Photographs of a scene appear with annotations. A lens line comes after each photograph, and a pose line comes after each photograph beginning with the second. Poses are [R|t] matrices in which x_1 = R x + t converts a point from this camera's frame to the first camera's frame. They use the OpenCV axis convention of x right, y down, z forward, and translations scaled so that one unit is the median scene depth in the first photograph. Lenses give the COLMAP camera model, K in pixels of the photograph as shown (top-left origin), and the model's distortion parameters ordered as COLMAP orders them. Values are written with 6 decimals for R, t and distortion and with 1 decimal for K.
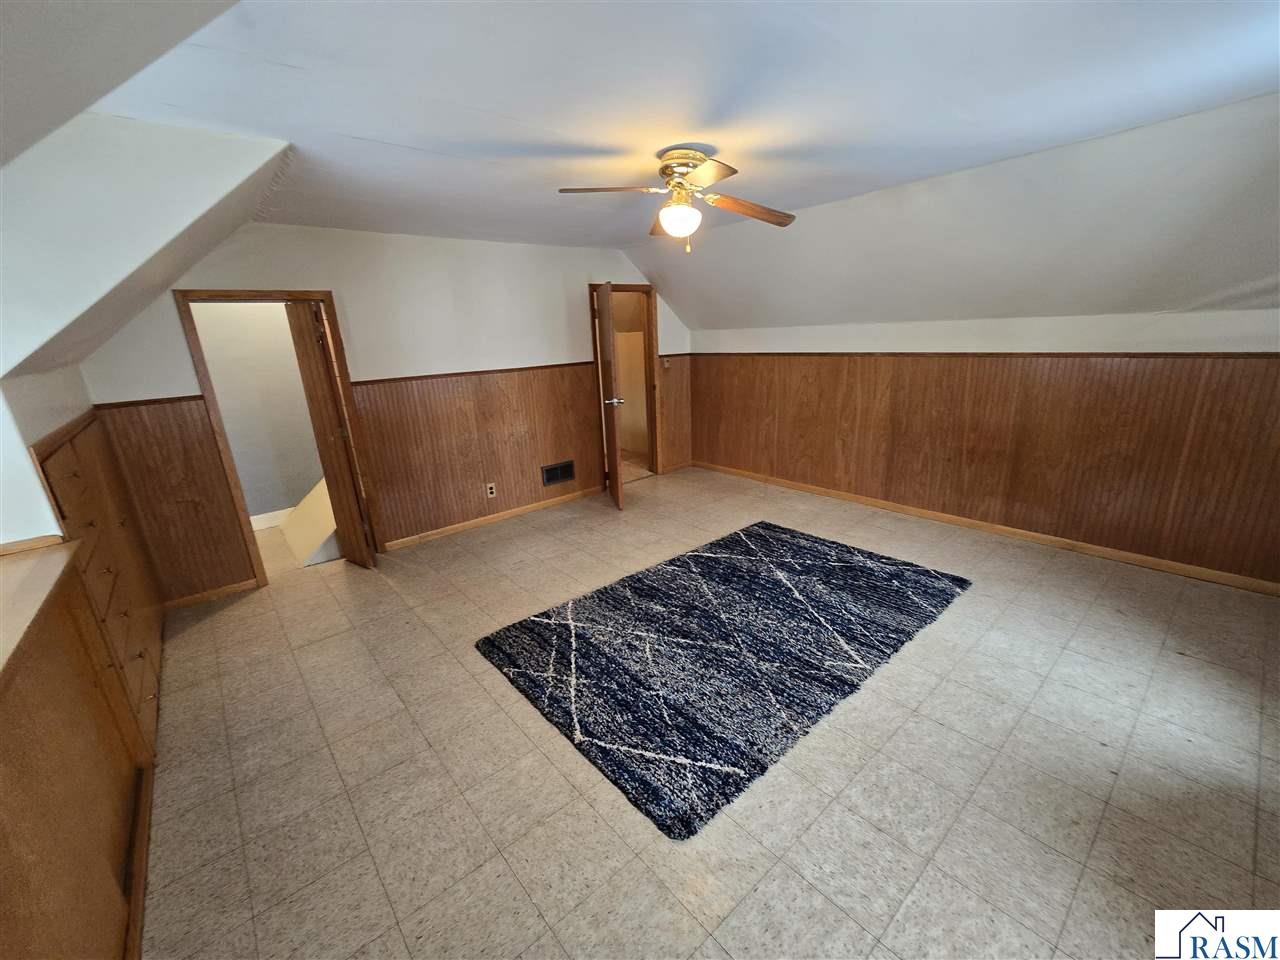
lens RADIAL K [[522.7, 0, 650.7], [0, 522.7, 489.3], [0, 0, 1]] dist [-0.001735, -0.000232]
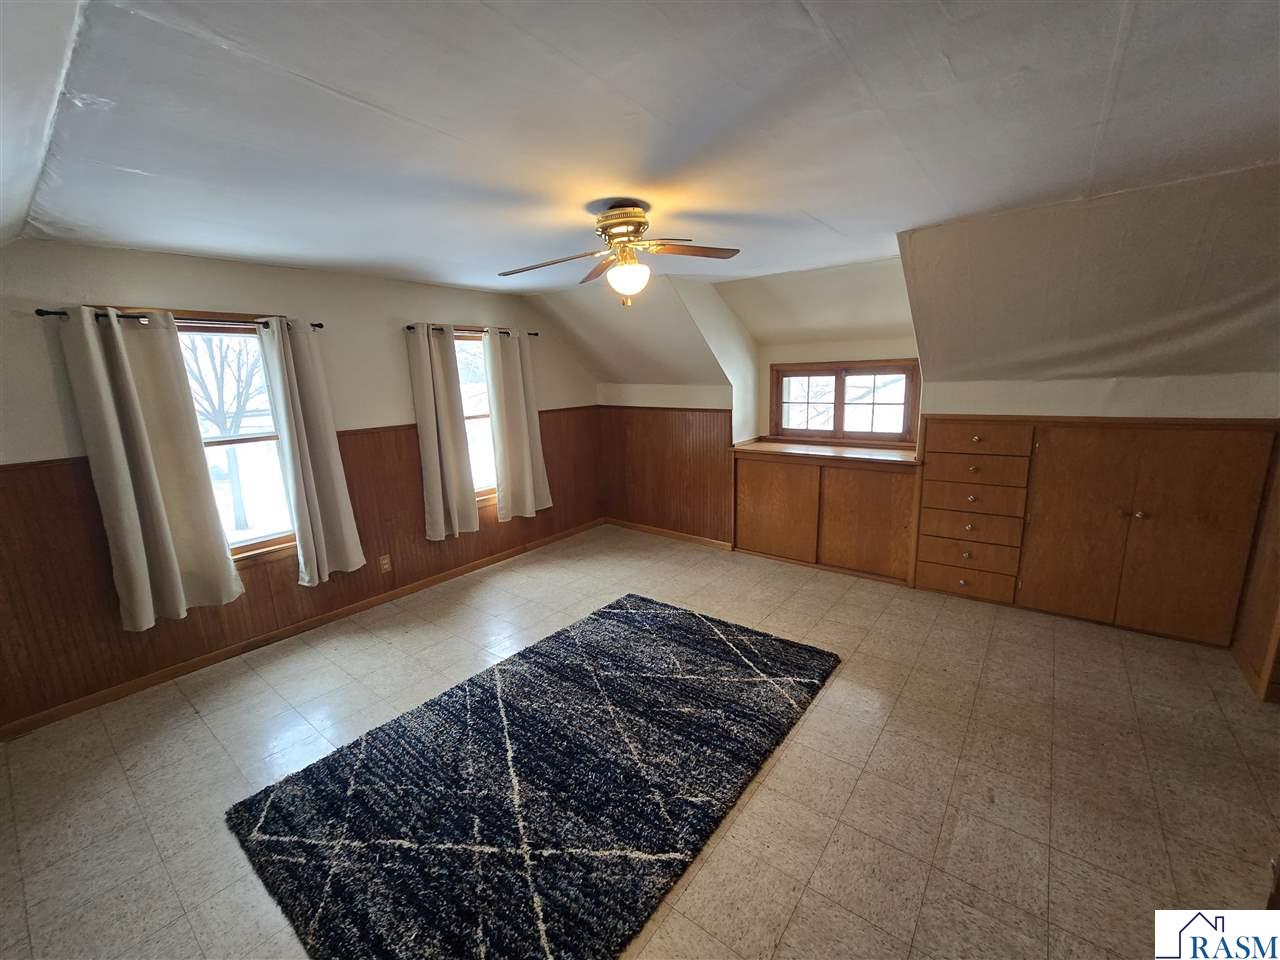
lens RADIAL K [[522.7, 0, 650.7], [0, 522.7, 489.3], [0, 0, 1]] dist [-0.001735, -0.000232]
pose [[-0.977038, 0.119232, -0.176582, 0.181190], [0.017677, 0.871268, 0.490489, -0.508909], [0.212332, 0.476105, -0.853369, 1.576854]]
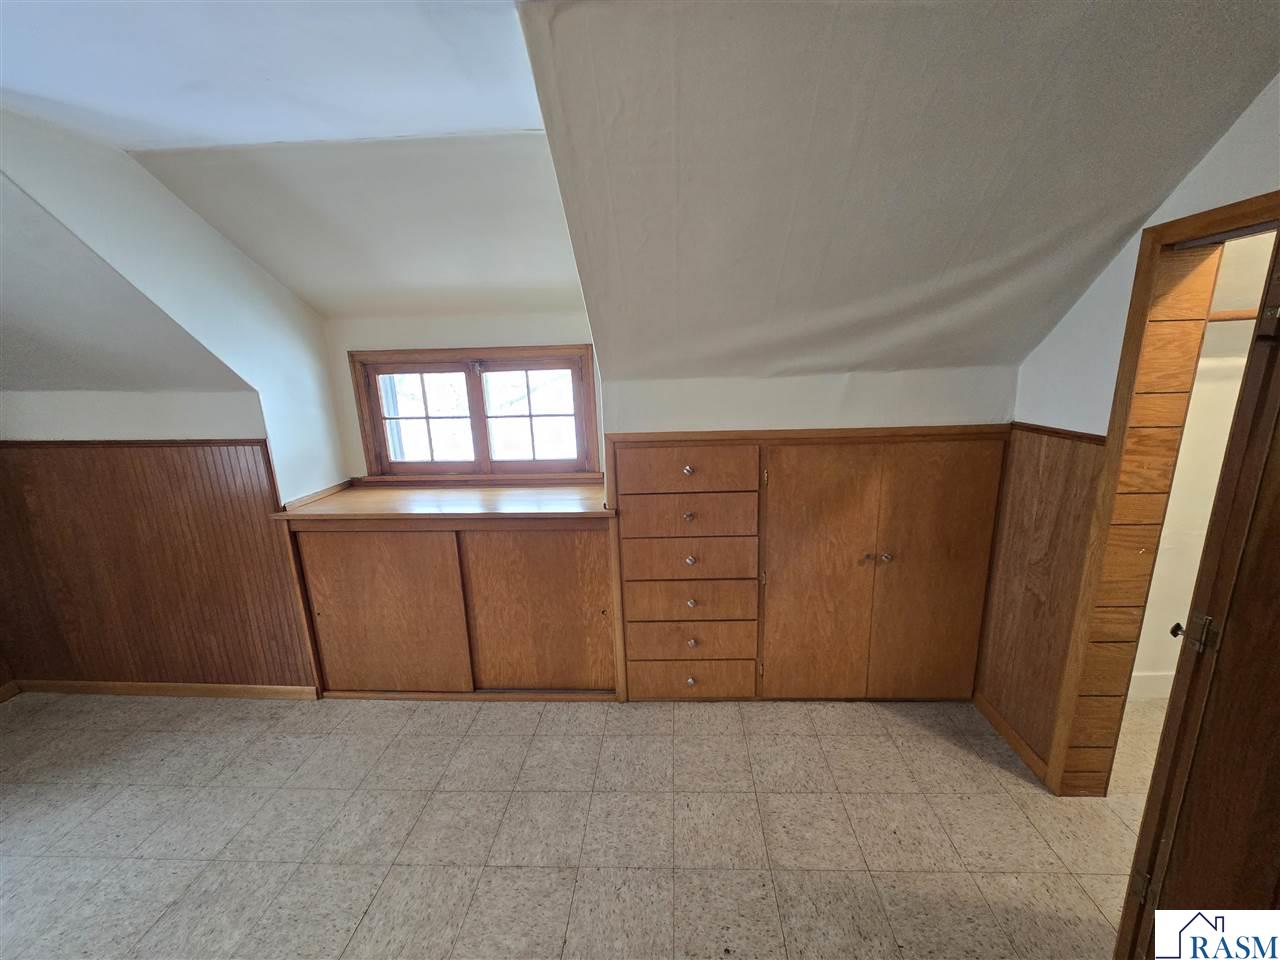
lens RADIAL K [[522.7, 0, 650.7], [0, 522.7, 489.3], [0, 0, 1]] dist [-0.001735, -0.000232]
pose [[-0.687433, 0.233383, -0.687727, -0.195550], [-0.151618, 0.879974, 0.450176, -0.323471], [0.710245, 0.413738, -0.569538, 1.077389]]
